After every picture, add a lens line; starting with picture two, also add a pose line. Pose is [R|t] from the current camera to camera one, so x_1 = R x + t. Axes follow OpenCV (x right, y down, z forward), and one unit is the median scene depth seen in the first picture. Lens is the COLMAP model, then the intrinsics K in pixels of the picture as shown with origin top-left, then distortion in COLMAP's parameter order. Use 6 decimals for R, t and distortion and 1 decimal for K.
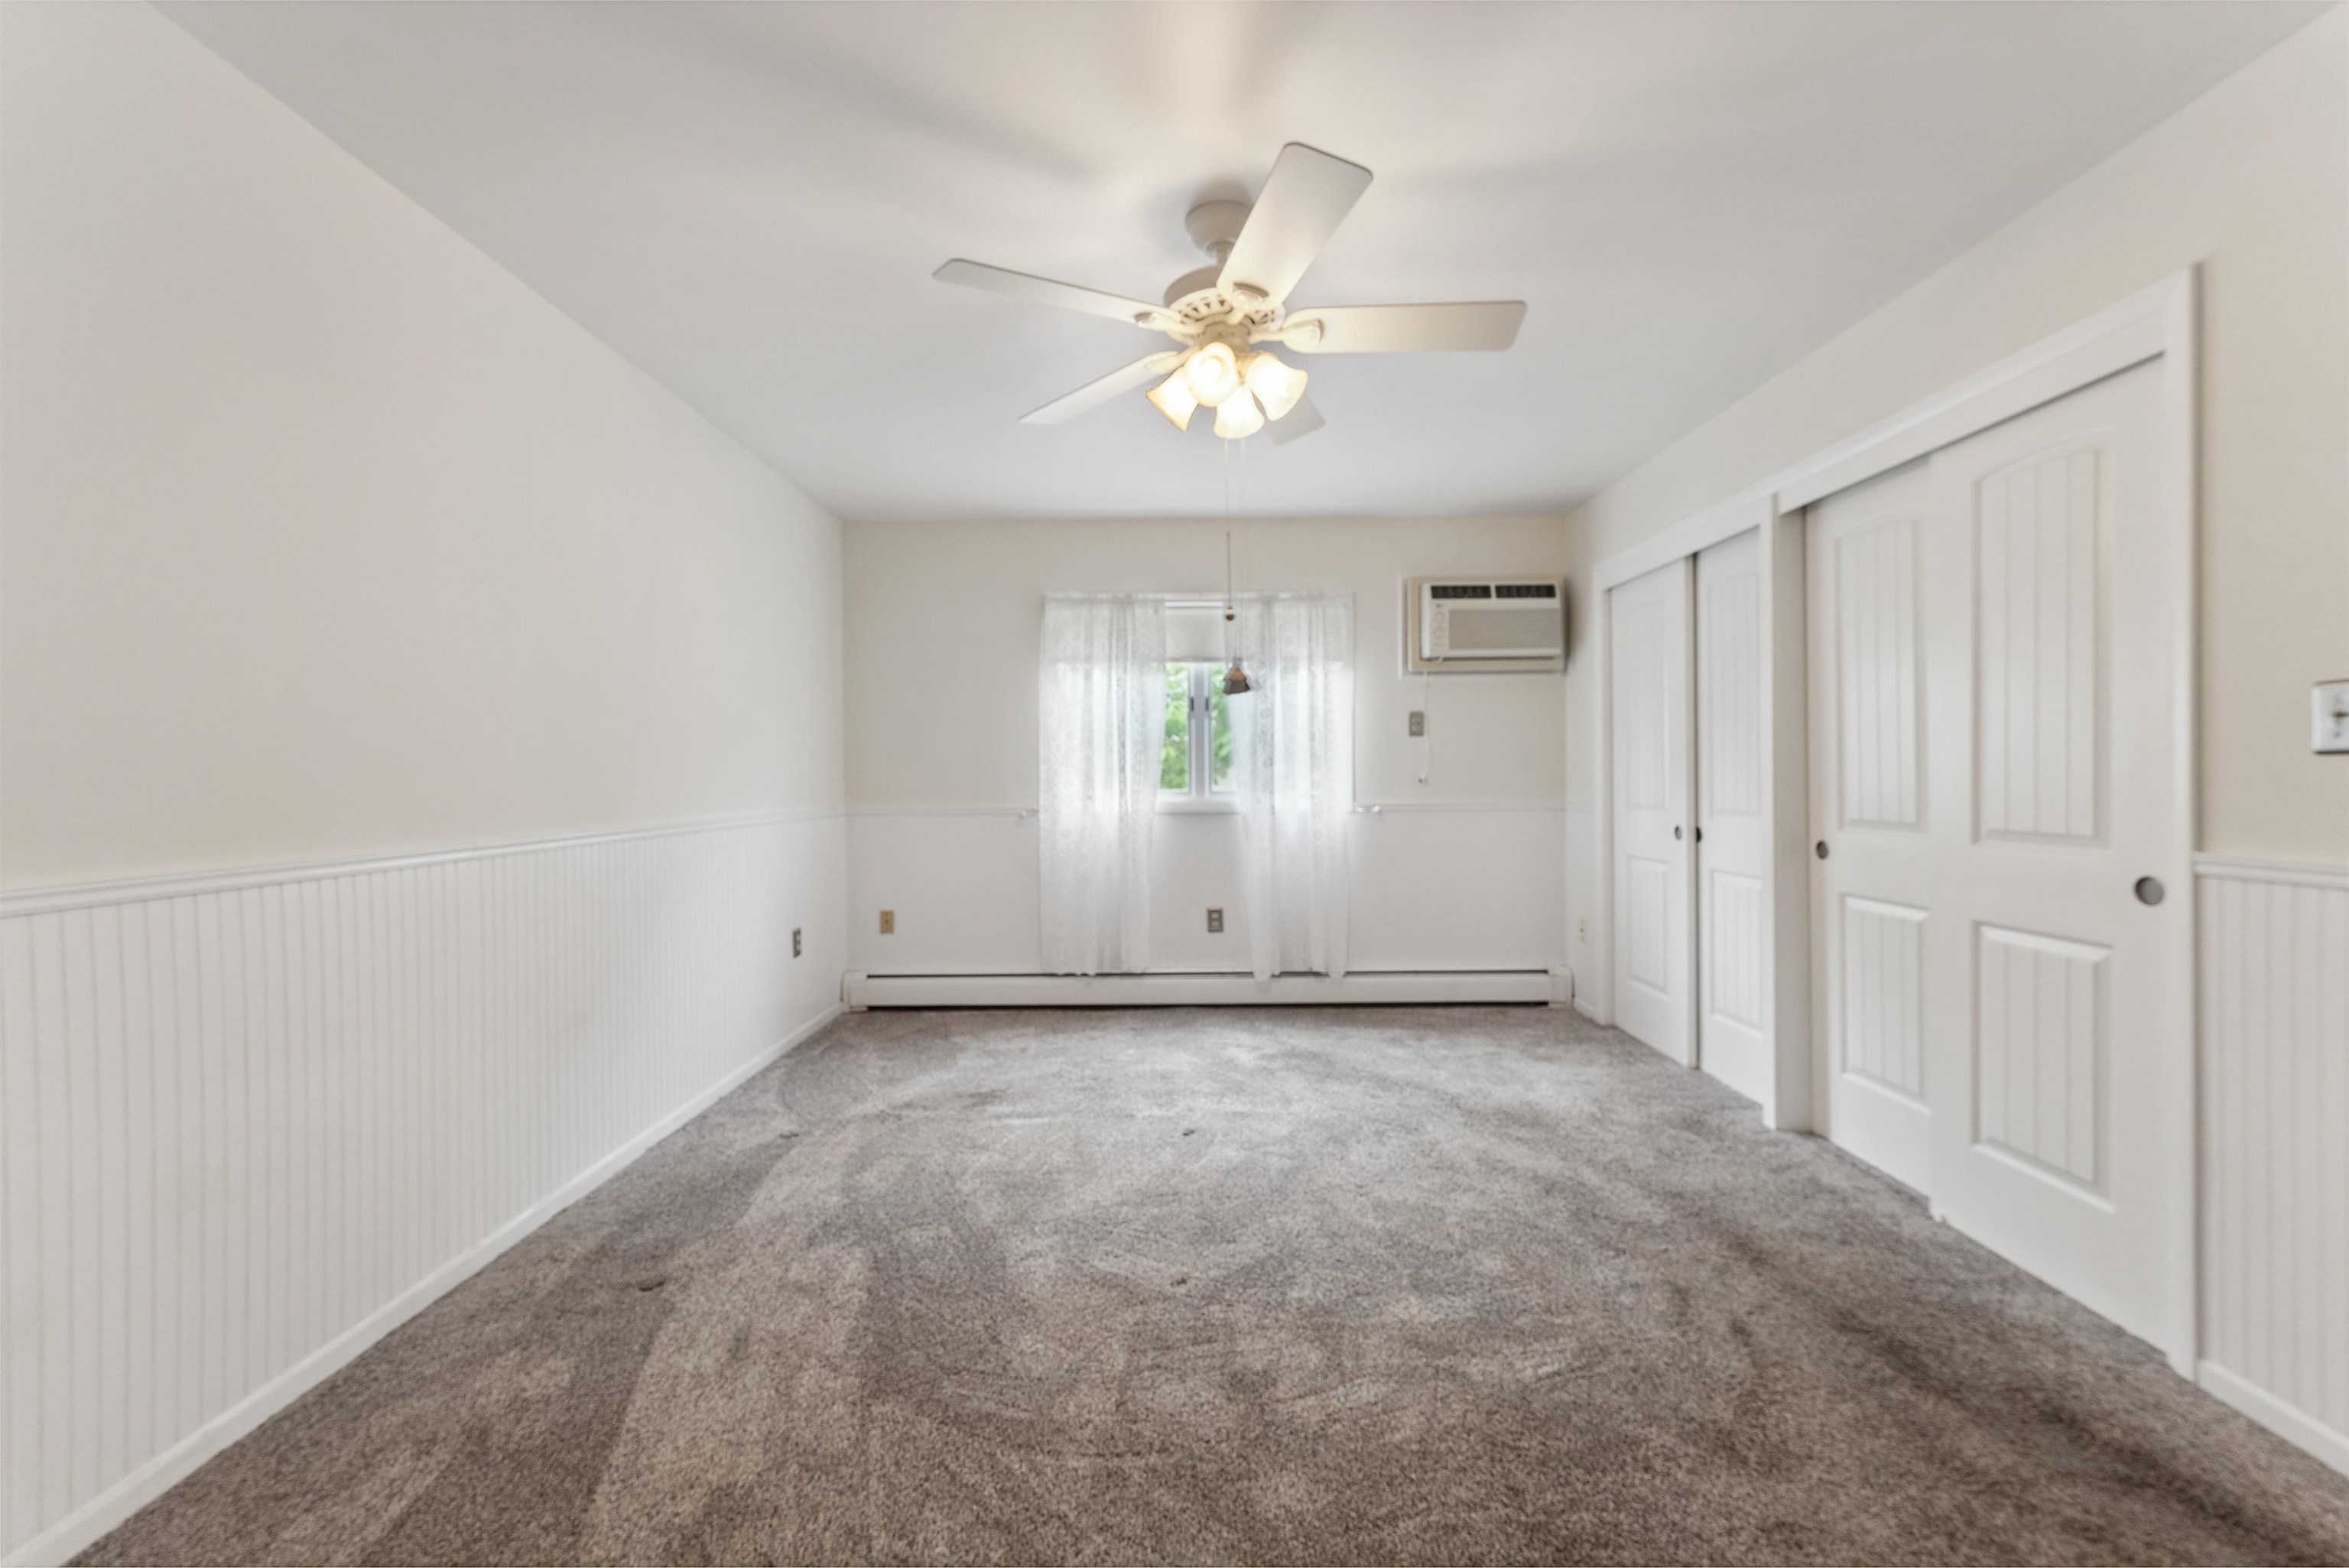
lens RADIAL K [[937.6, 0, 1169.0], [0, 937.6, 778.8], [0, 0, 1]] dist [0.002268, 0.000175]
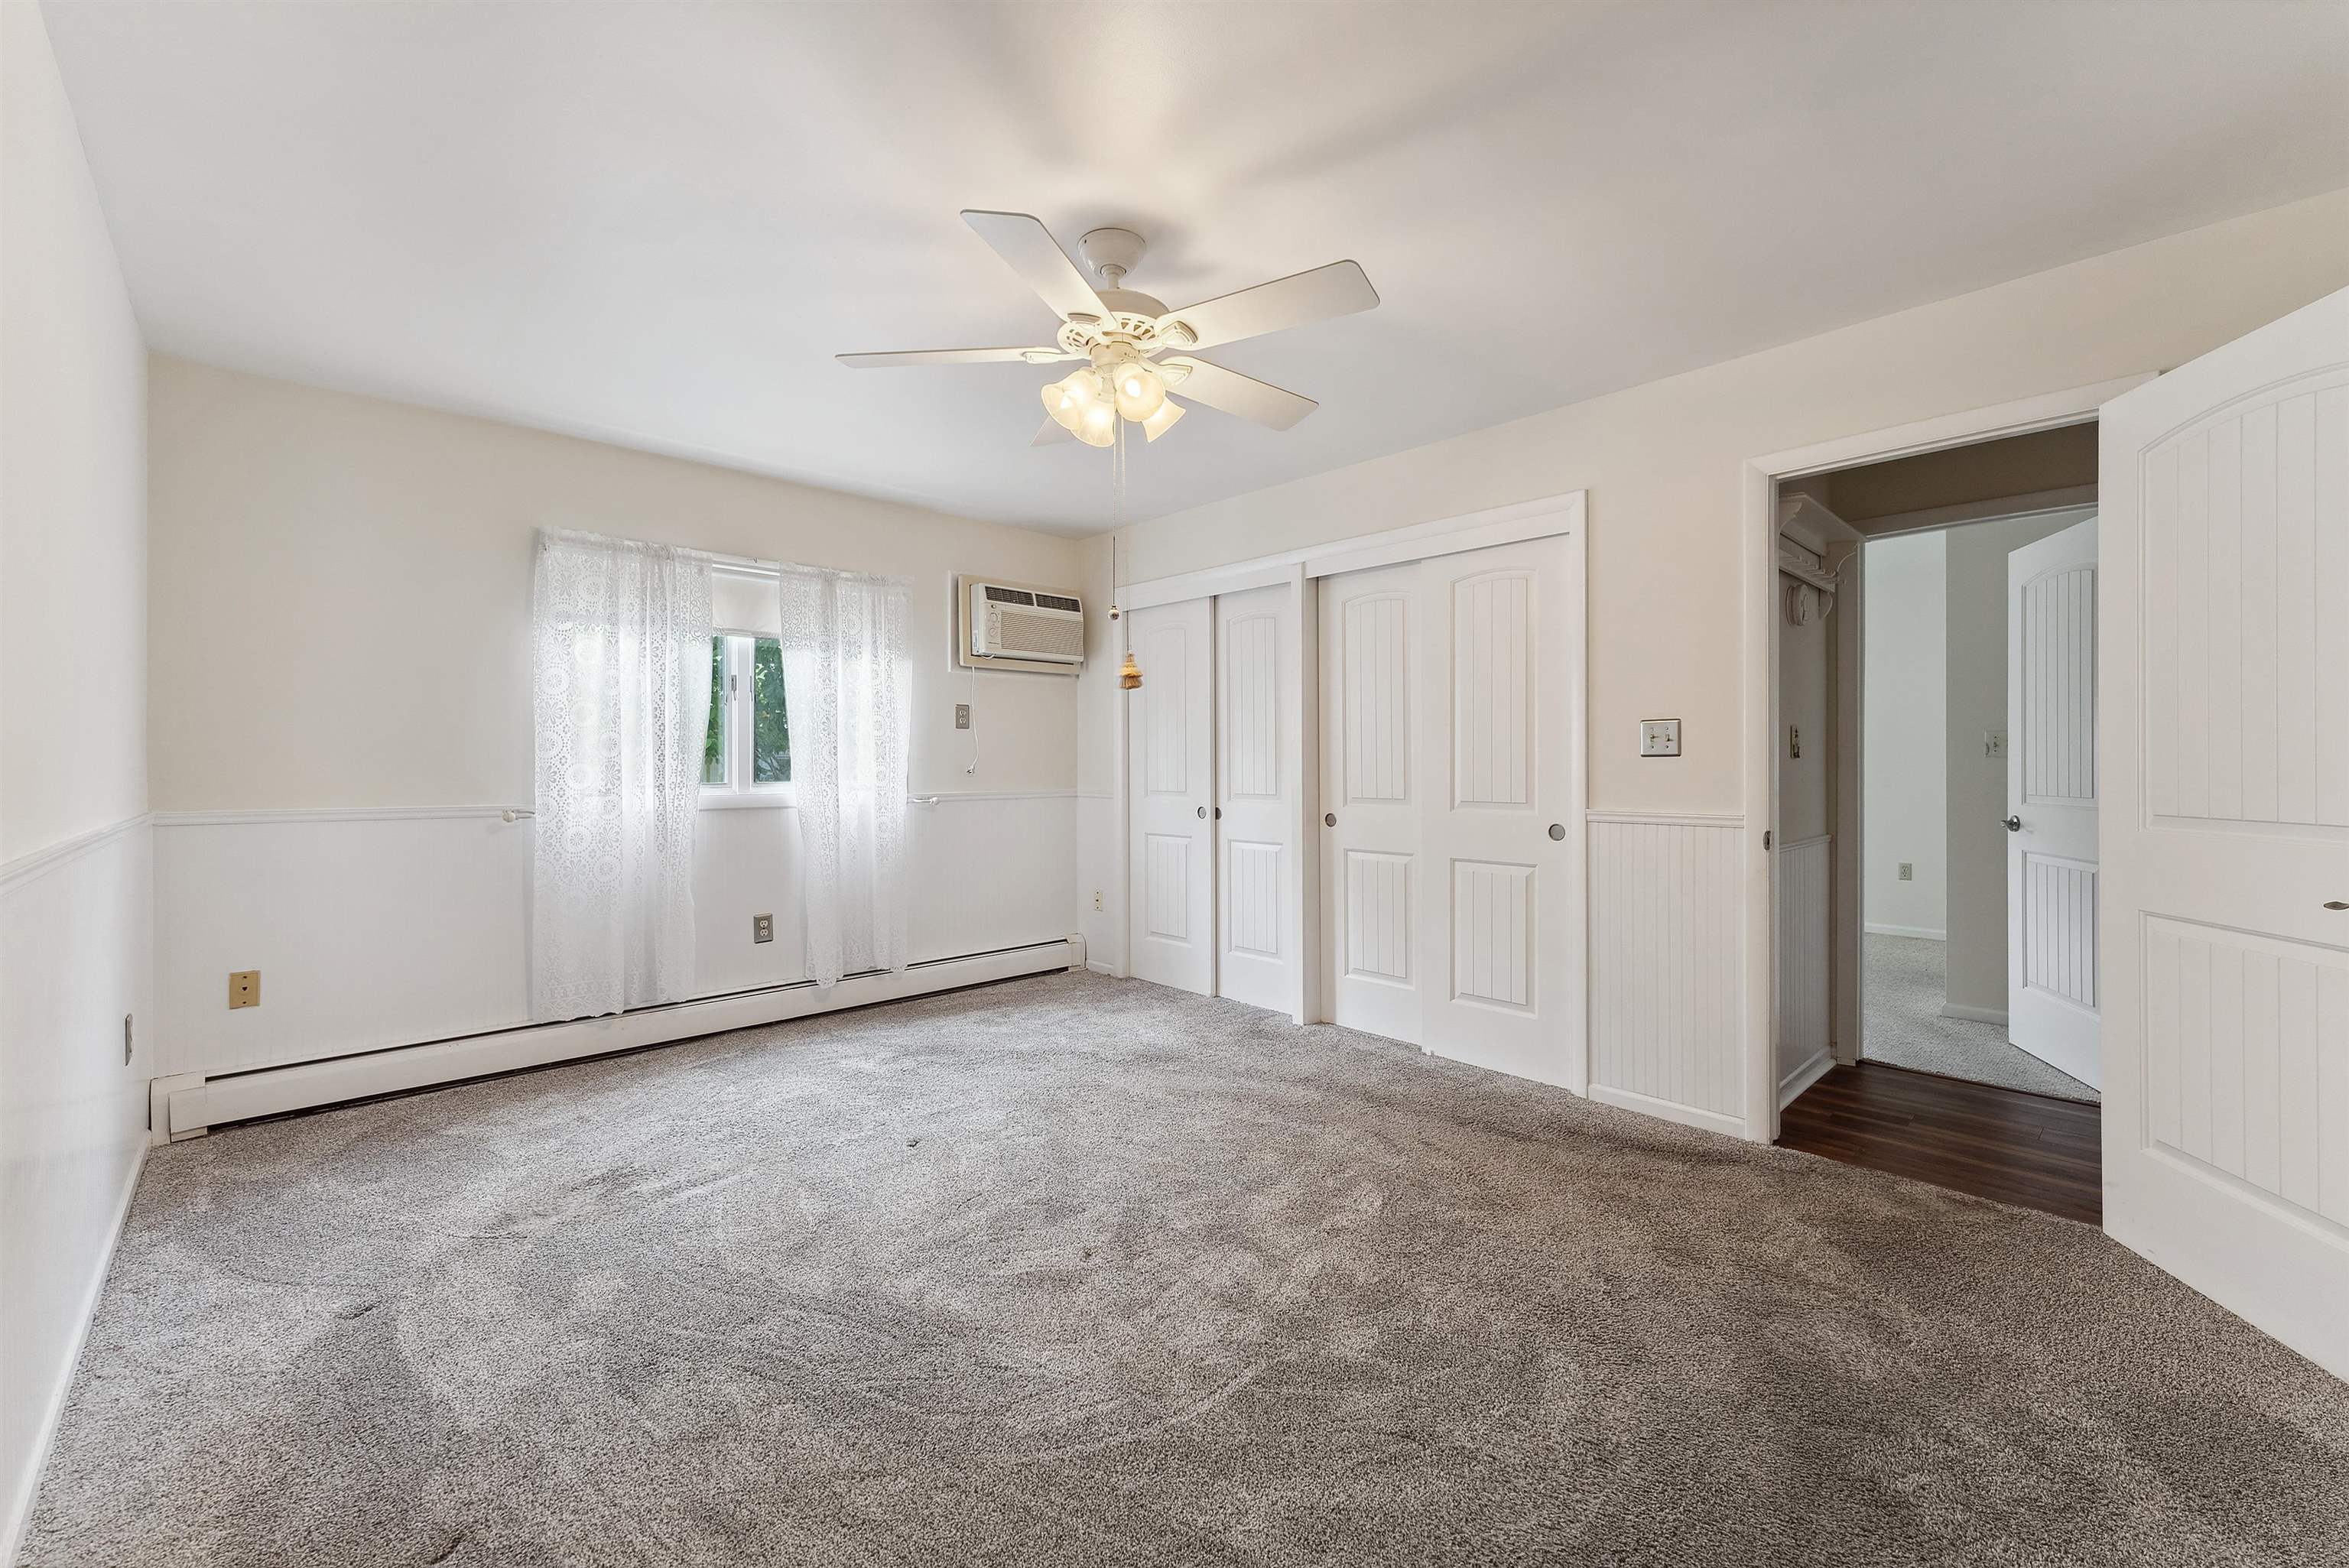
lens RADIAL K [[952.5, 0, 1171.7], [0, 952.5, 761.5], [0, 0, 1]] dist [0.001935, 0.000074]
pose [[0.722784, 0.008328, 0.691024, -0.403838], [-0.000494, 0.999933, -0.011534, 0.003991], [-0.691074, 0.007995, 0.722740, 0.109545]]
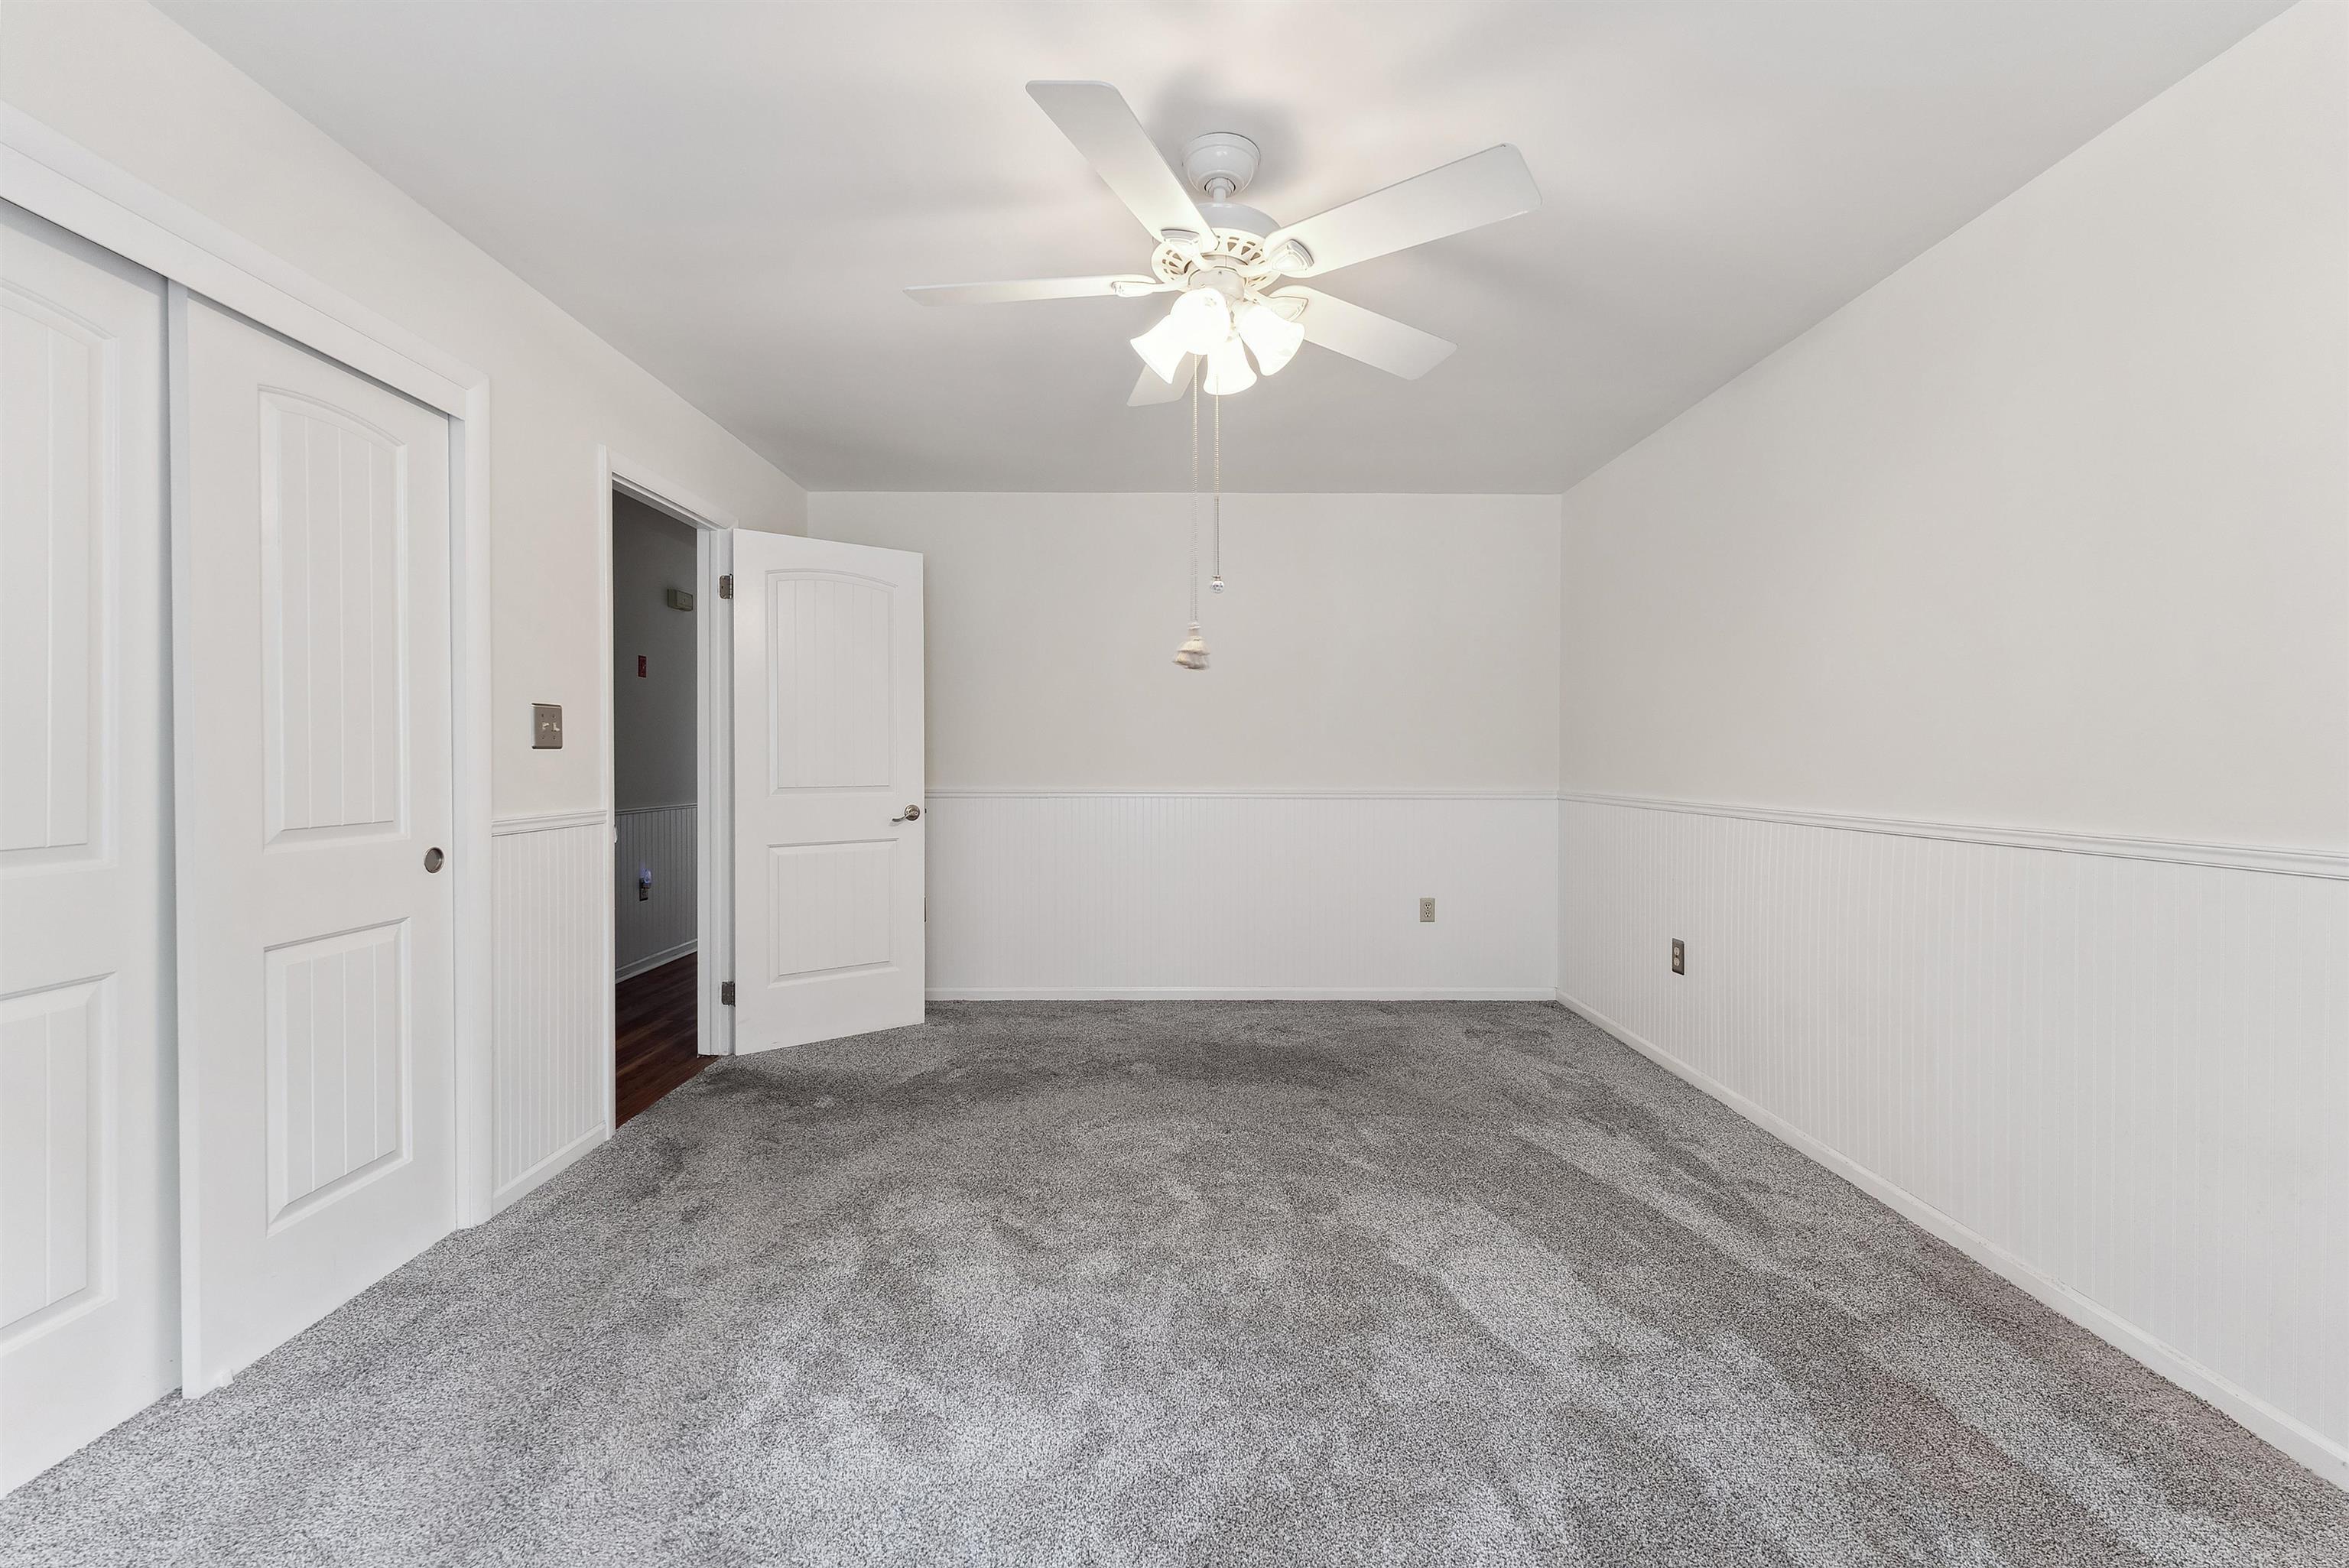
lens RADIAL K [[952.5, 0, 1171.7], [0, 952.5, 761.5], [0, 0, 1]] dist [0.001935, 0.000074]
pose [[-0.999883, 0.005363, -0.014312, 0.076160], [0.005181, 0.999905, 0.012754, -0.007051], [0.014379, 0.012678, -0.999816, 1.217115]]
